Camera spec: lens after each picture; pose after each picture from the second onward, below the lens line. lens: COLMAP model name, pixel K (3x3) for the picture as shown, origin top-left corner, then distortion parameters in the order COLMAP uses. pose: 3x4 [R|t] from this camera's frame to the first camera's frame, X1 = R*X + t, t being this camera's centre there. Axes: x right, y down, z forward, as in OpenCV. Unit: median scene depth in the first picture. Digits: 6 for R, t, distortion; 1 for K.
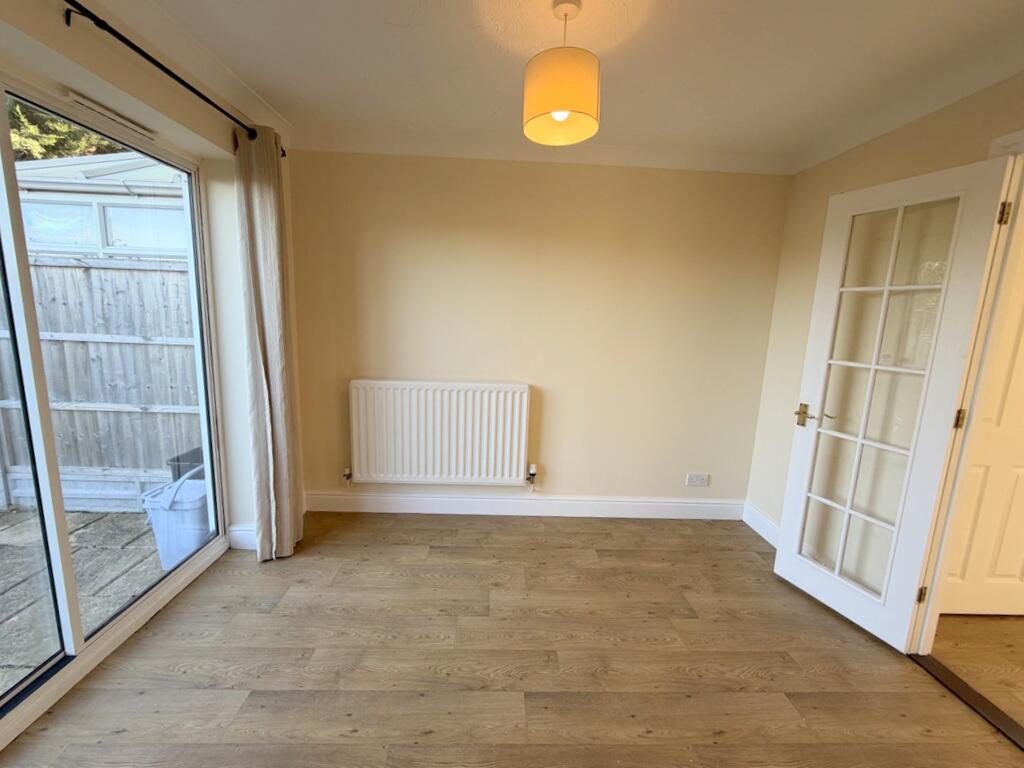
lens RADIAL K [[432.3, 0, 506.5], [0, 432.3, 384.8], [0, 0, 1]] dist [-0.001304, -0.000142]
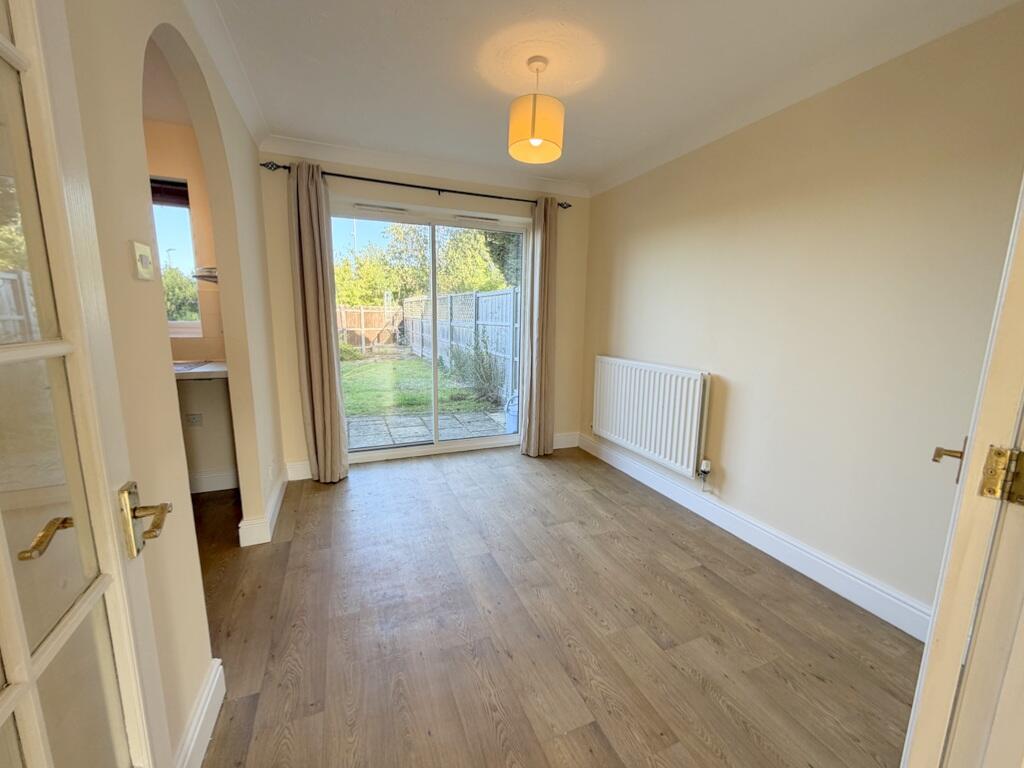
lens RADIAL K [[408.9, 0, 510.1], [0, 408.9, 384.8], [0, 0, 1]] dist [0.000087, -0.000063]
pose [[0.346496, 0.124321, -0.929777, 0.748646], [-0.159948, 0.984494, 0.072030, 0.030299], [0.924314, 0.123757, 0.361009, 0.295482]]
